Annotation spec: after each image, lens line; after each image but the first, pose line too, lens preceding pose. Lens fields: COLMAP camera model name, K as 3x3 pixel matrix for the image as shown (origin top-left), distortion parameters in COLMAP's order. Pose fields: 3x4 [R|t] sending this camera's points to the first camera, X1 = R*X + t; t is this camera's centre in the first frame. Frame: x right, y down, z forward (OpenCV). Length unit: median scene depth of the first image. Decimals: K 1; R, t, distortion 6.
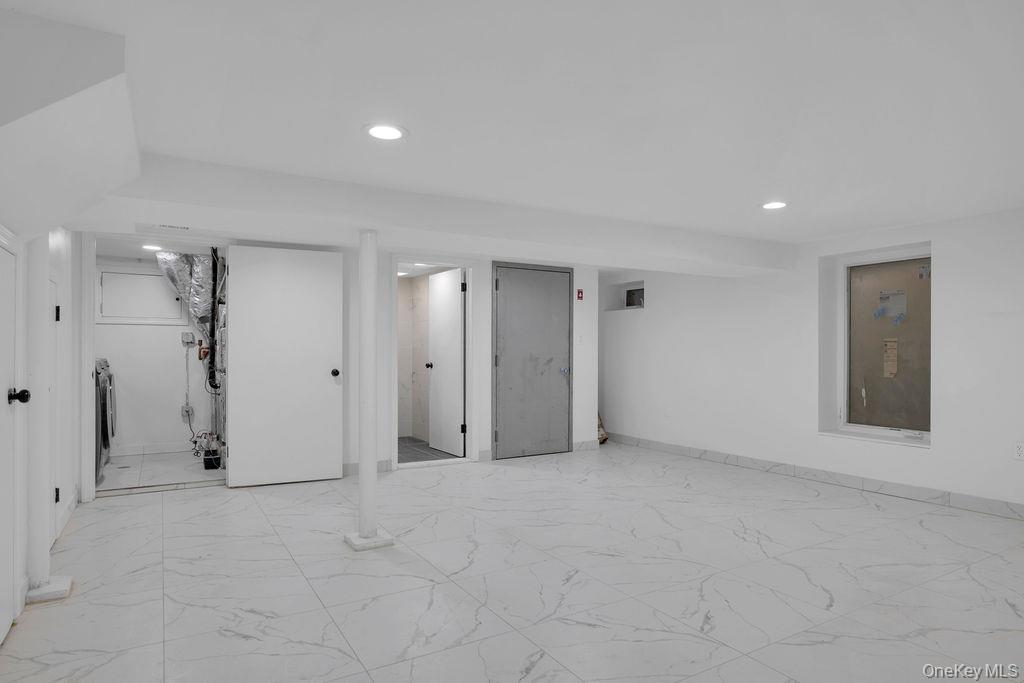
lens RADIAL K [[599.4, 0, 527.2], [0, 599.4, 357.7], [0, 0, 1]] dist [-0.019483, 0.001732]
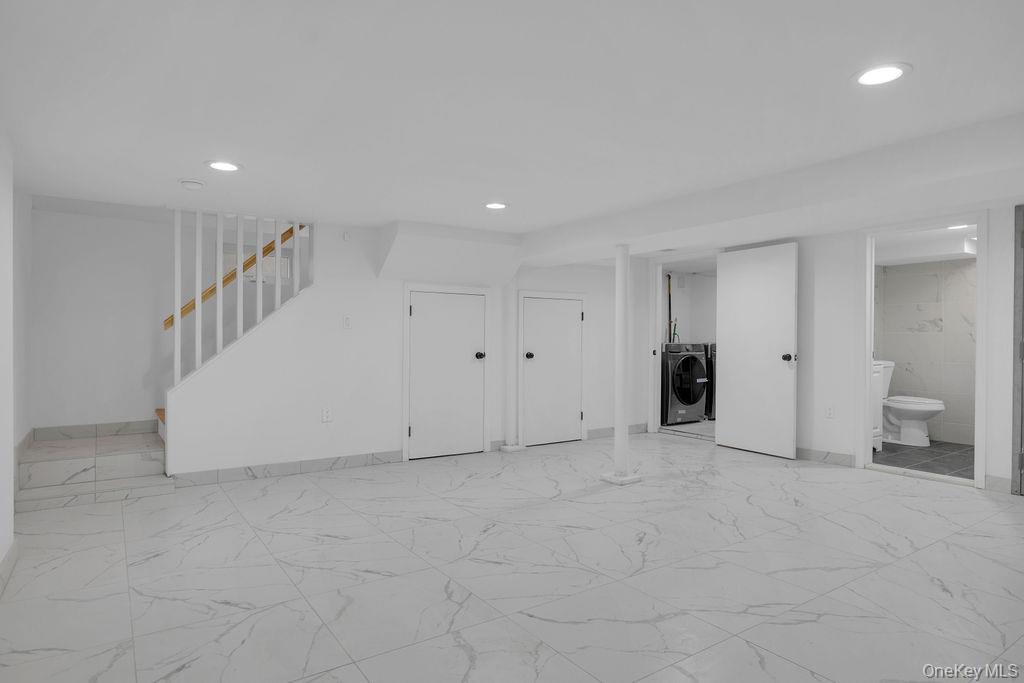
lens RADIAL K [[599.4, 0, 510.5], [0, 599.4, 340.9], [0, 0, 1]] dist [-0.019483, 0.001732]
pose [[0.054953, 0.002948, -0.998485, 0.610997], [-0.012217, 0.999923, 0.002280, -0.000074], [0.998414, 0.012073, 0.054984, 0.397191]]
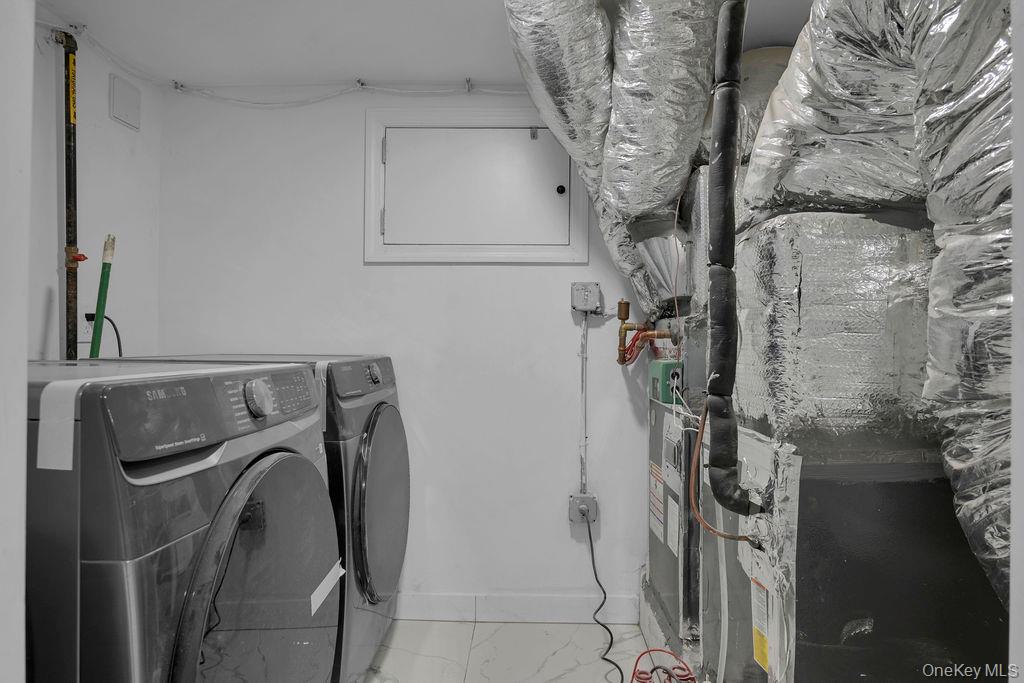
lens RADIAL K [[599.4, 0, 510.3], [0, 599.4, 345.6], [0, 0, 1]] dist [-0.019483, 0.001732]
pose [[0.840206, -0.001807, -0.542265, -0.442788], [-0.006703, 0.999883, -0.013719, -0.000947], [0.542226, 0.015162, 0.840096, 0.724032]]
